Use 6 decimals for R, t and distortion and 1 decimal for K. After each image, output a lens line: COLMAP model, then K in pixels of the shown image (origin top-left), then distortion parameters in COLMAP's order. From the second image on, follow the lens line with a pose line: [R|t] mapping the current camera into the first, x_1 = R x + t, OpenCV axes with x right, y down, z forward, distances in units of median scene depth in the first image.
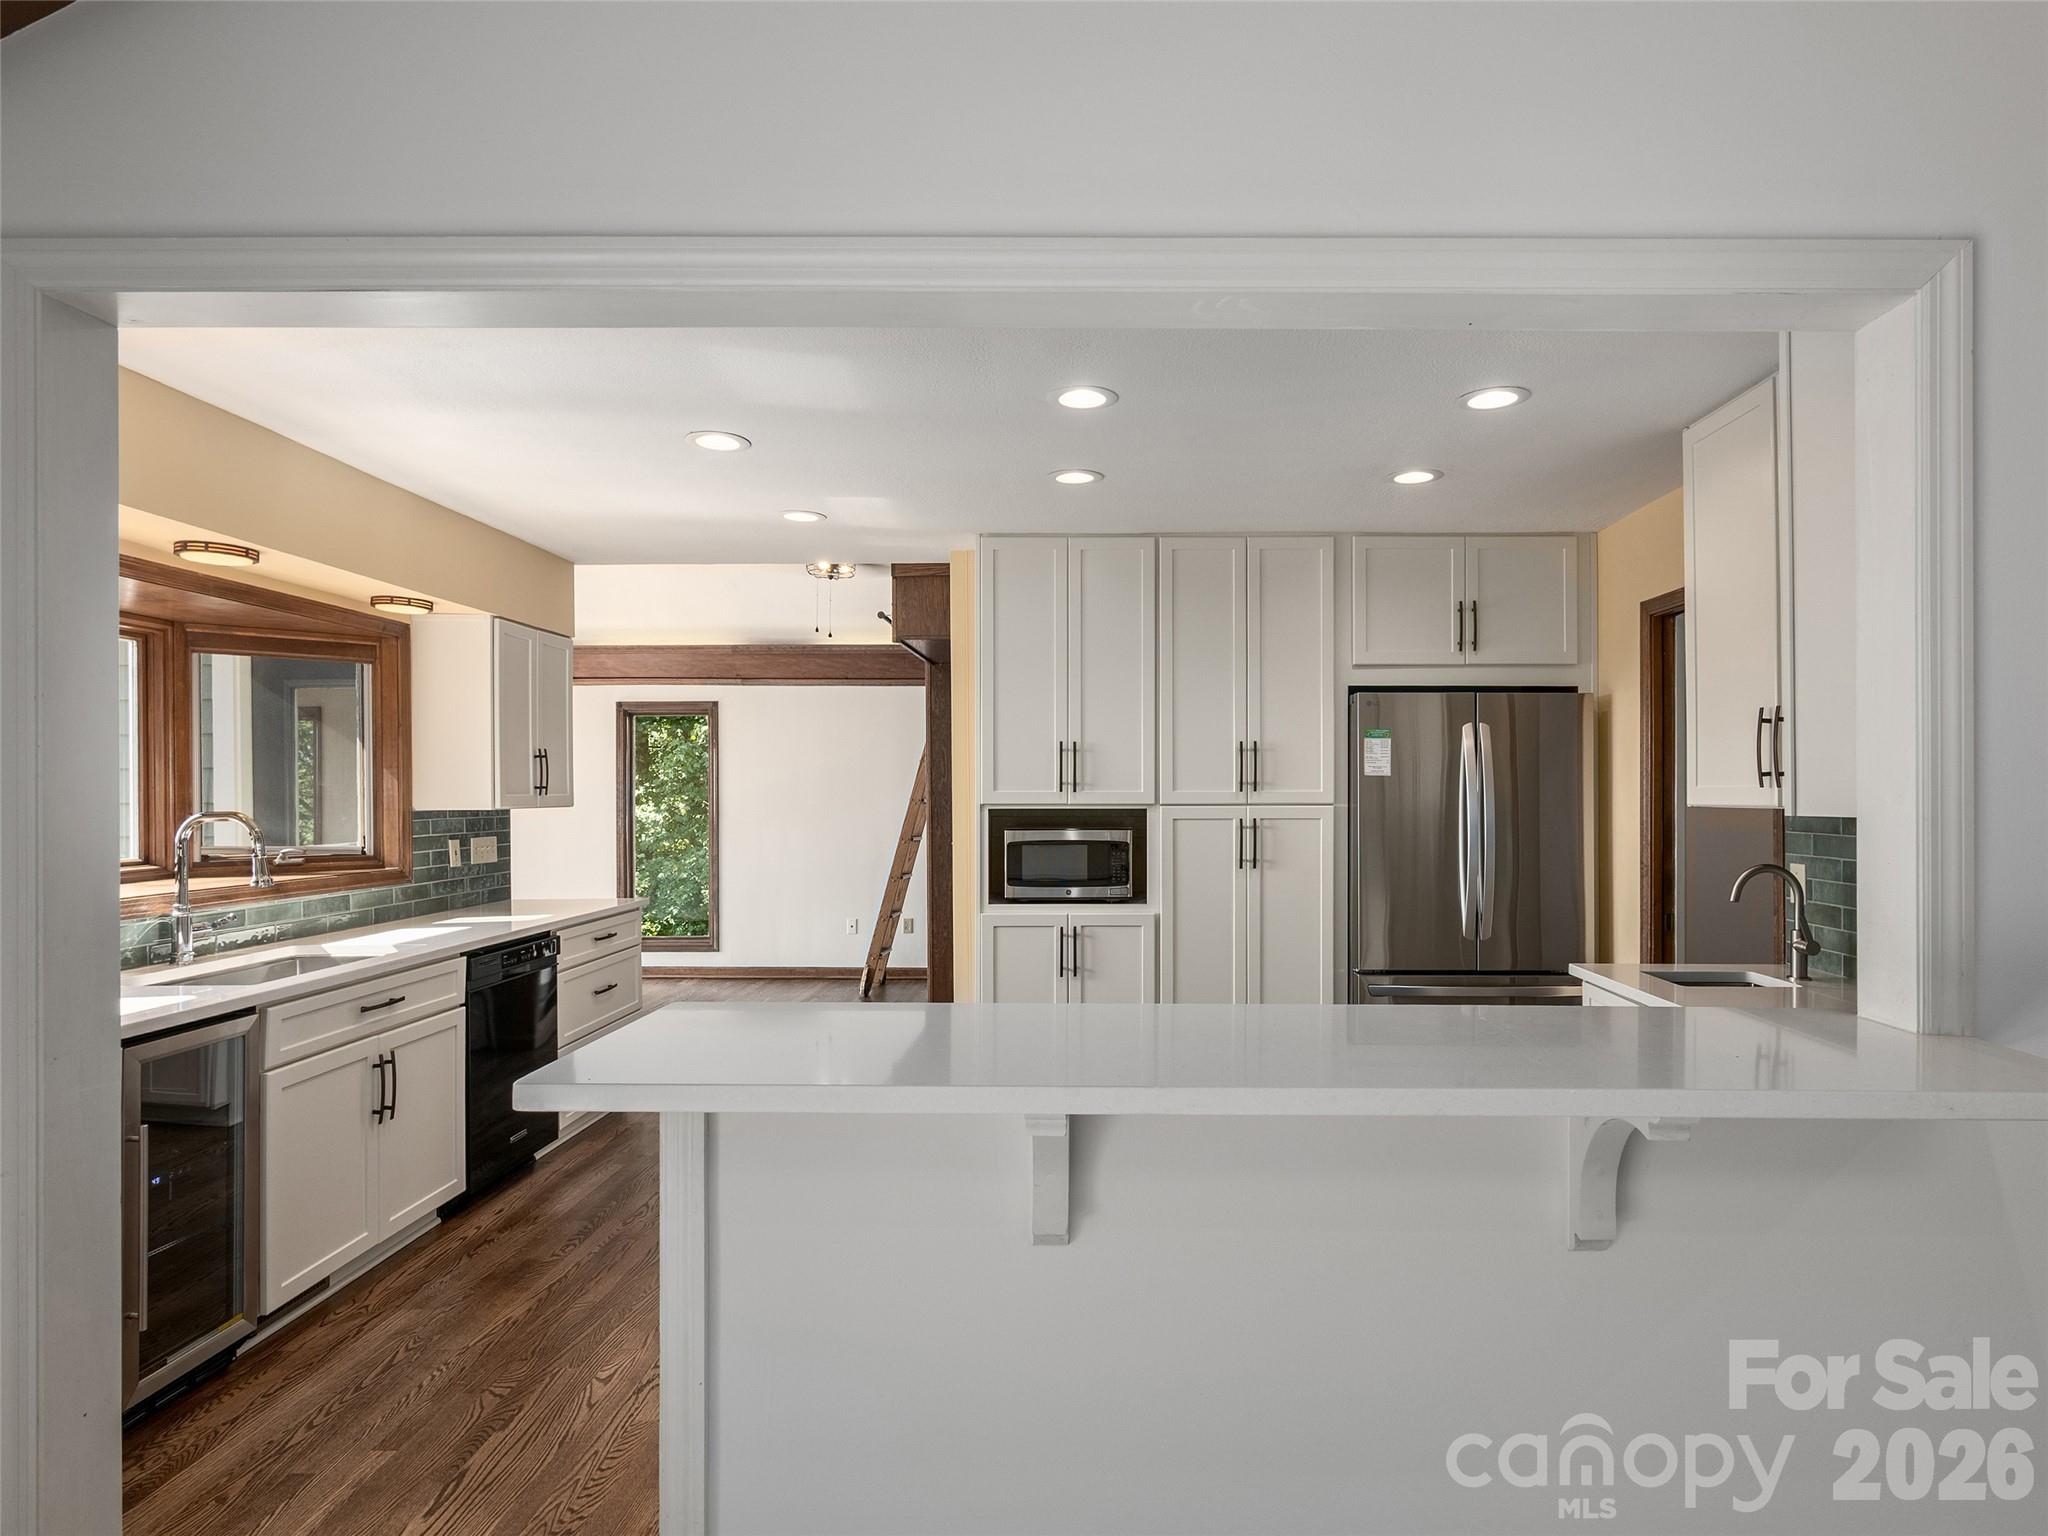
lens RADIAL K [[1135.6, 0, 1028.2], [0, 1135.6, 774.0], [0, 0, 1]] dist [0.003206, 0.000308]
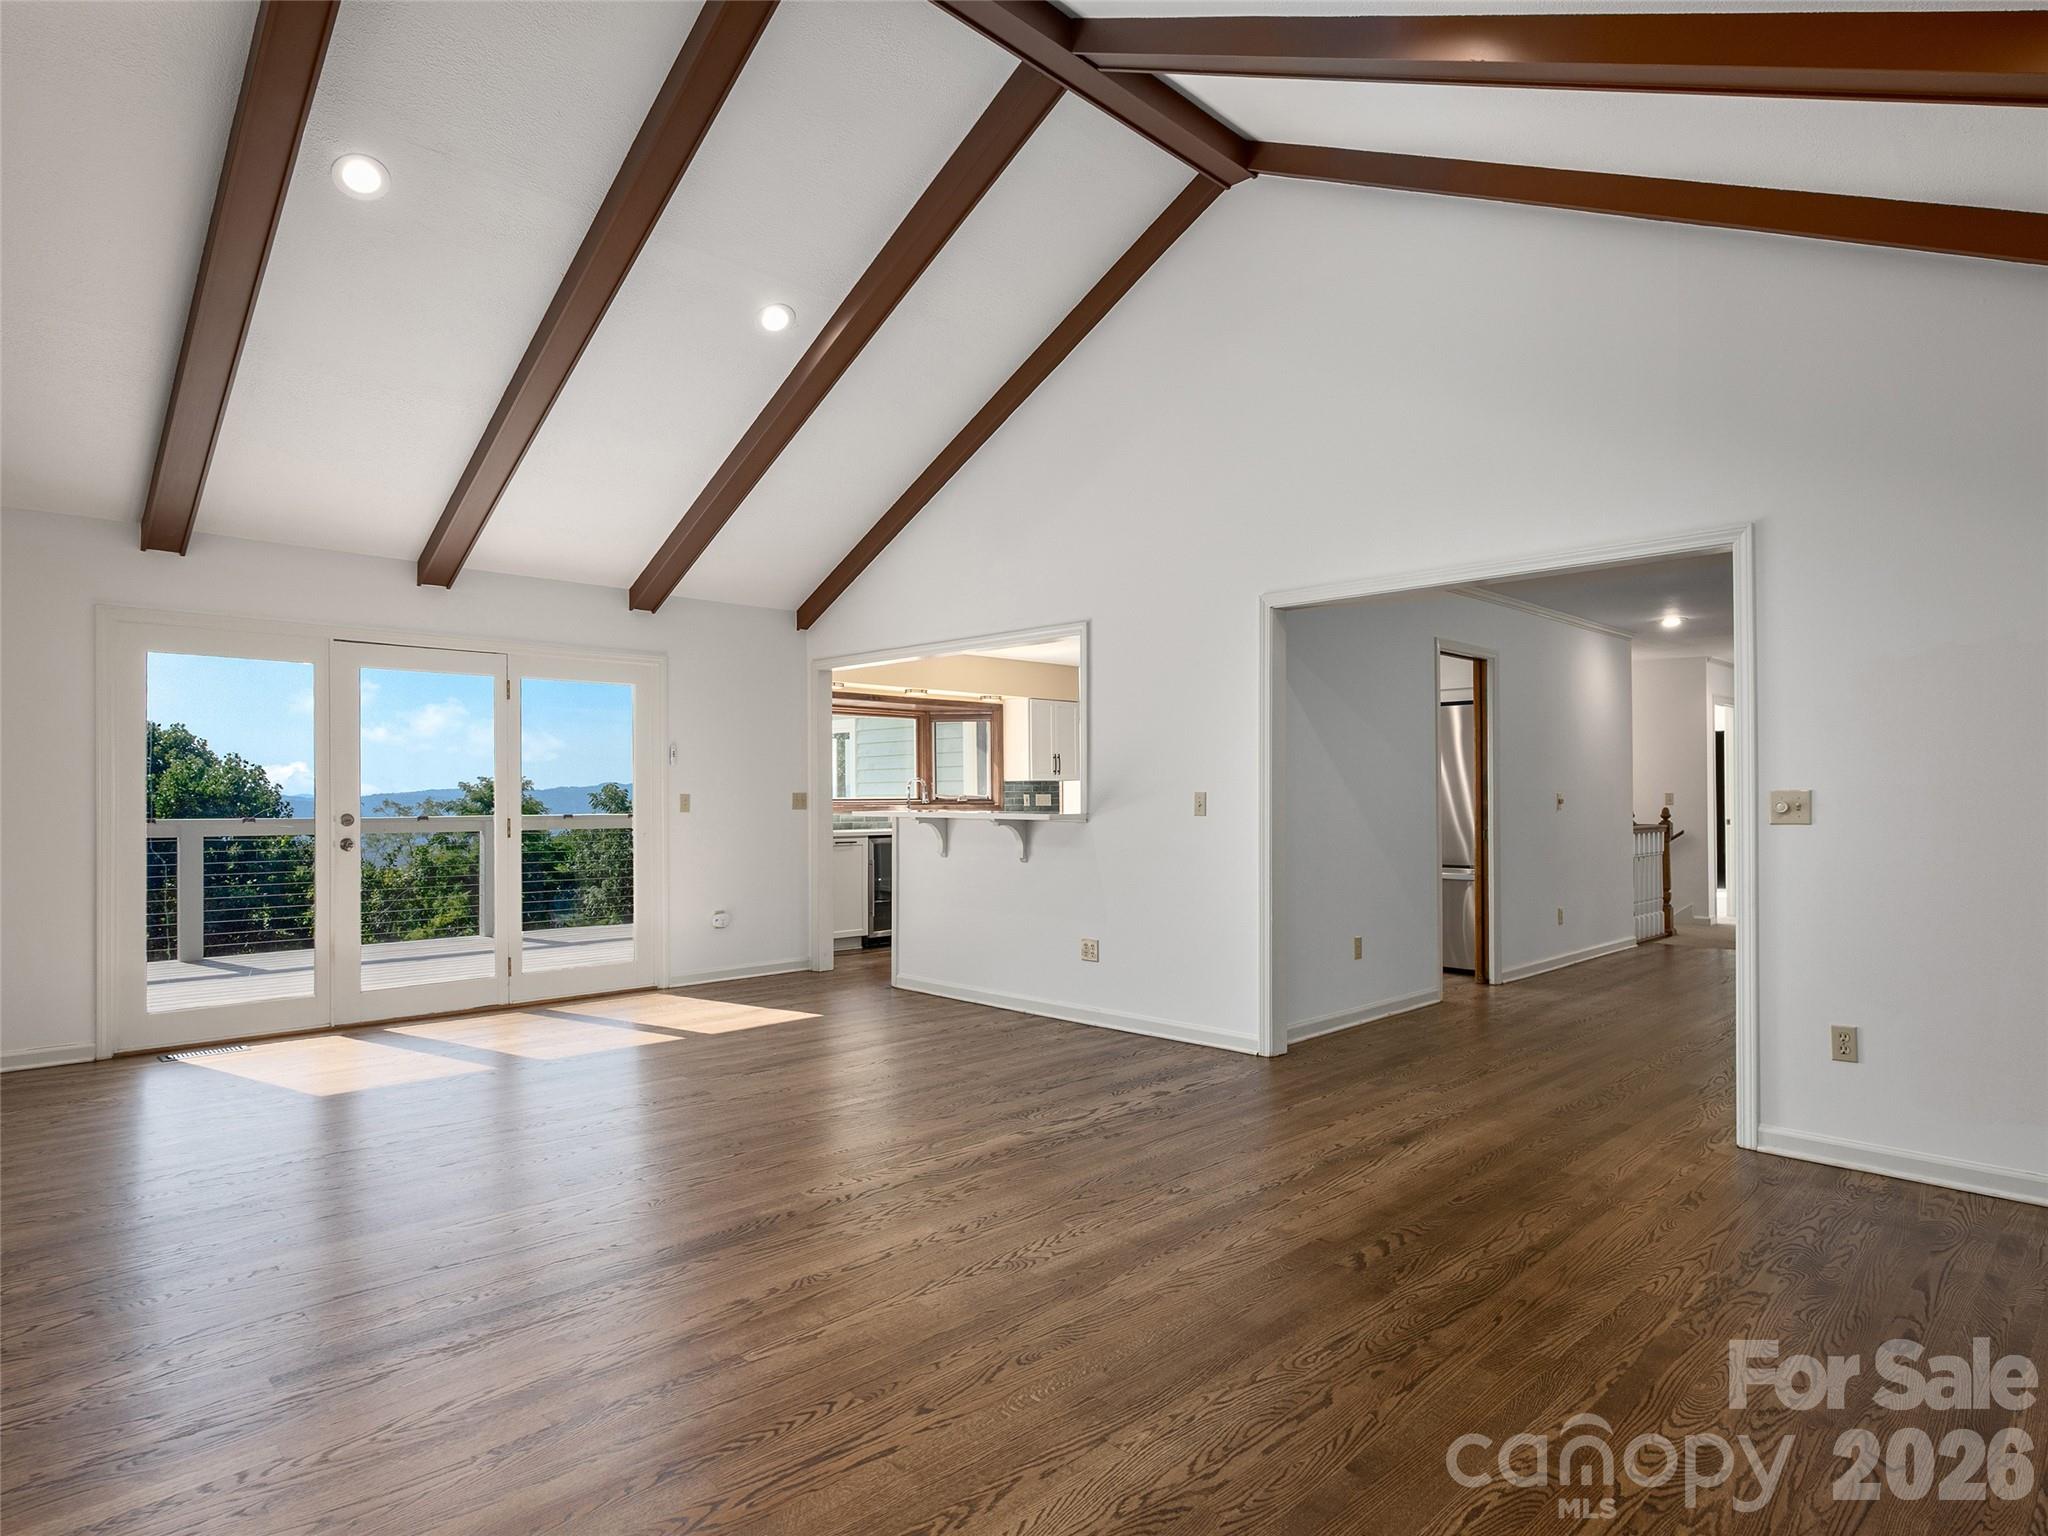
lens RADIAL K [[1135.6, 0, 1024.3], [0, 1135.6, 771.4], [0, 0, 1]] dist [0.003206, 0.000308]
pose [[0.709670, -0.009325, -0.704472, 1.204794], [0.004553, 0.999952, -0.008649, 0.033332], [0.704519, 0.002930, 0.709679, -0.695103]]
